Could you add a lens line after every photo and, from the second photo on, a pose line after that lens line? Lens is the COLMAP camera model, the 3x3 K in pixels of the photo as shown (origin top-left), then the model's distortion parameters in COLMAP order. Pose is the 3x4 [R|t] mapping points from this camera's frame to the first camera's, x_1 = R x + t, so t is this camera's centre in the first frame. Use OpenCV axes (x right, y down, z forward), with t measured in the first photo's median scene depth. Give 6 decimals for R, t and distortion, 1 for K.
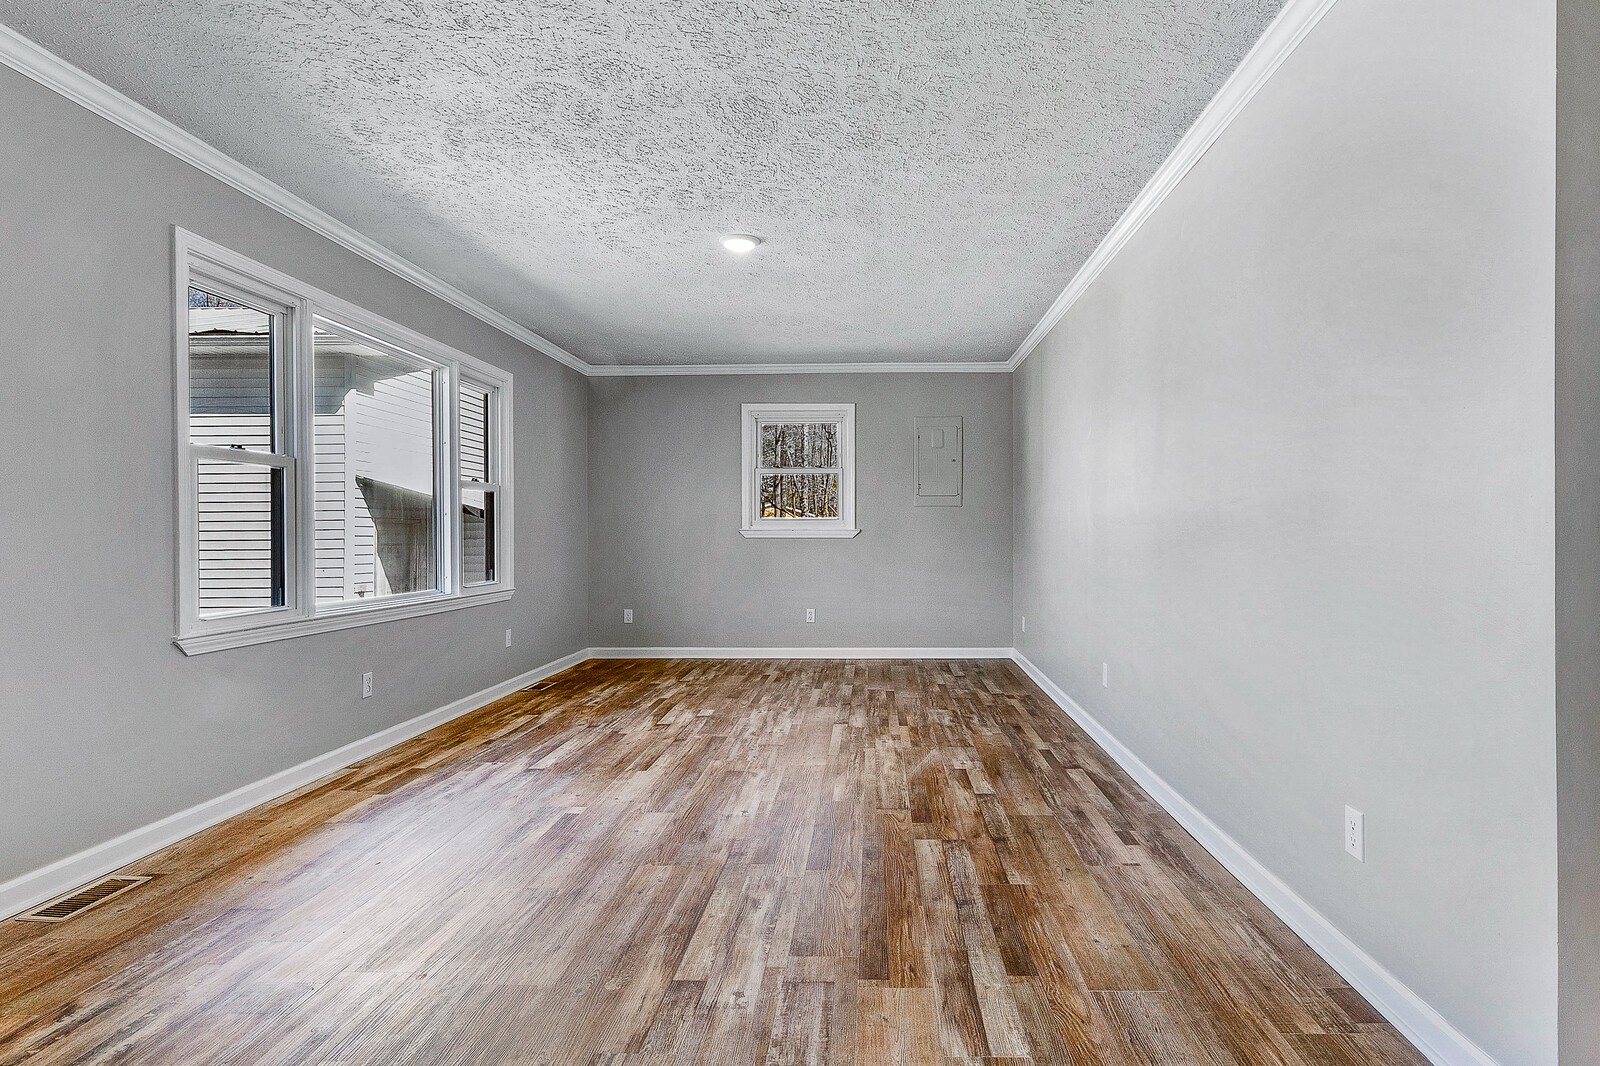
lens RADIAL K [[844.2, 0, 827.1], [0, 844.2, 527.5], [0, 0, 1]] dist [0.021840, -0.005786]
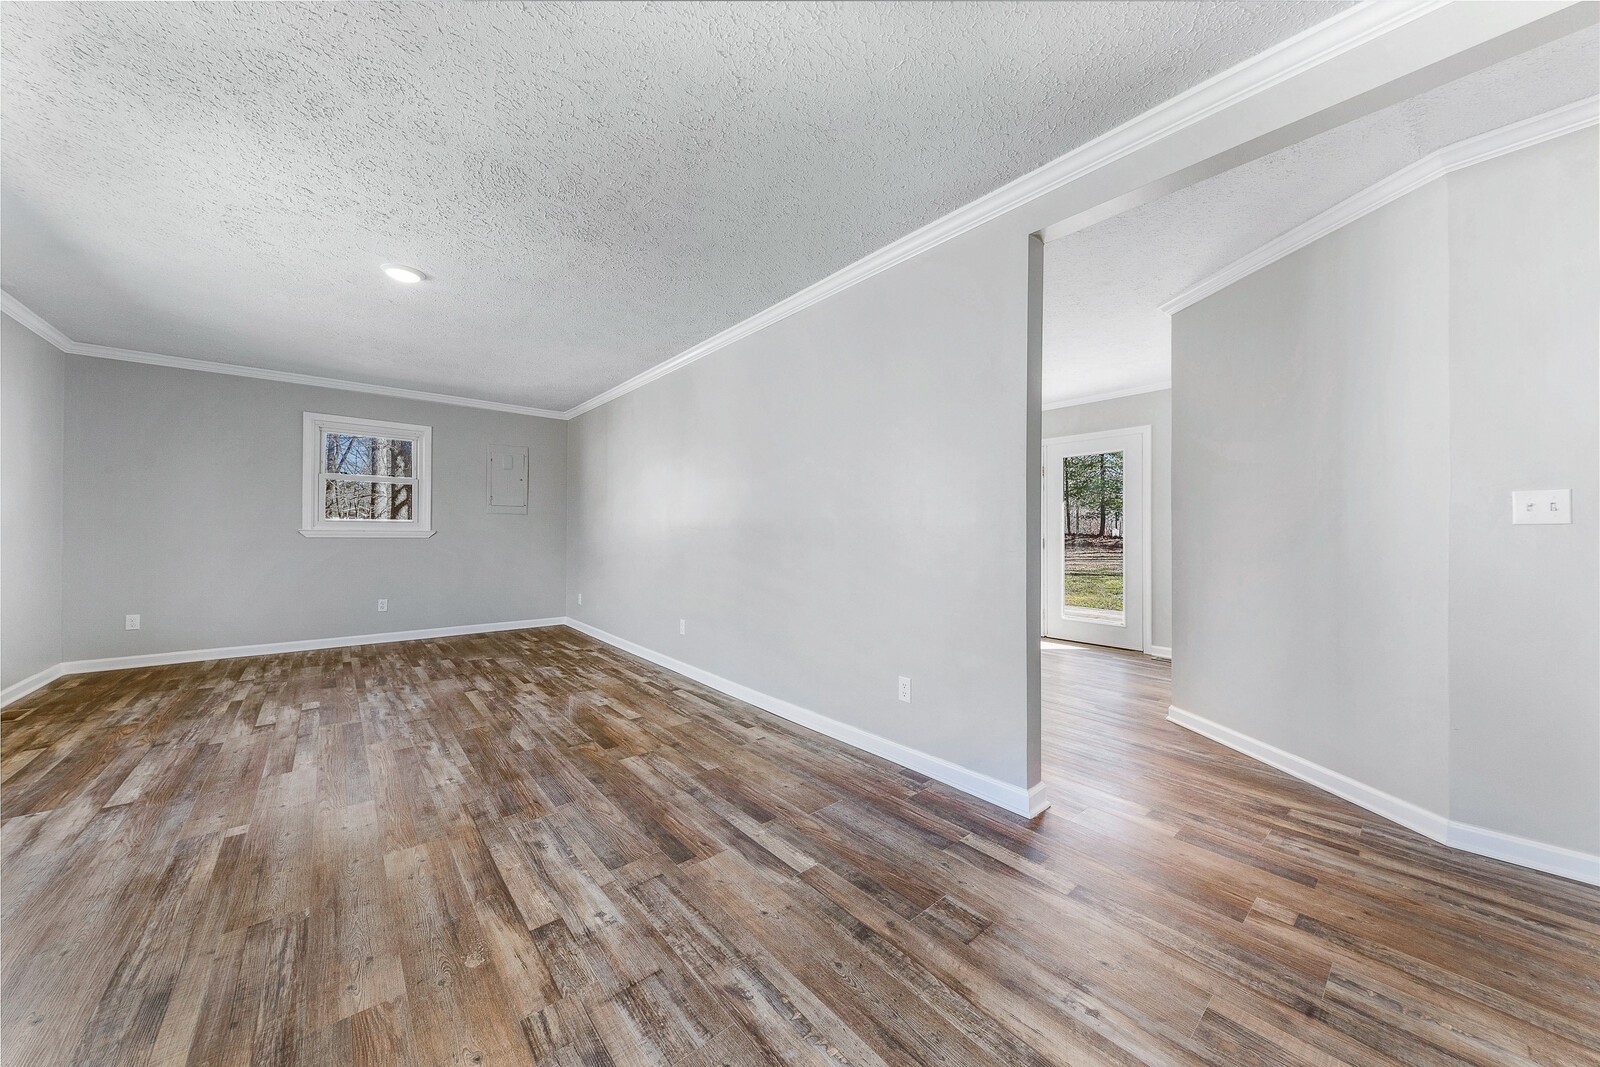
lens RADIAL K [[558.0, 0, 790.4], [0, 558.0, 532.9], [0, 0, 1]] dist [0.008451, -0.001380]
pose [[0.736904, 0.008413, 0.675945, -0.362007], [-0.011558, 0.999933, 0.000155, -0.002640], [-0.675898, -0.007926, 0.736952, 0.179272]]
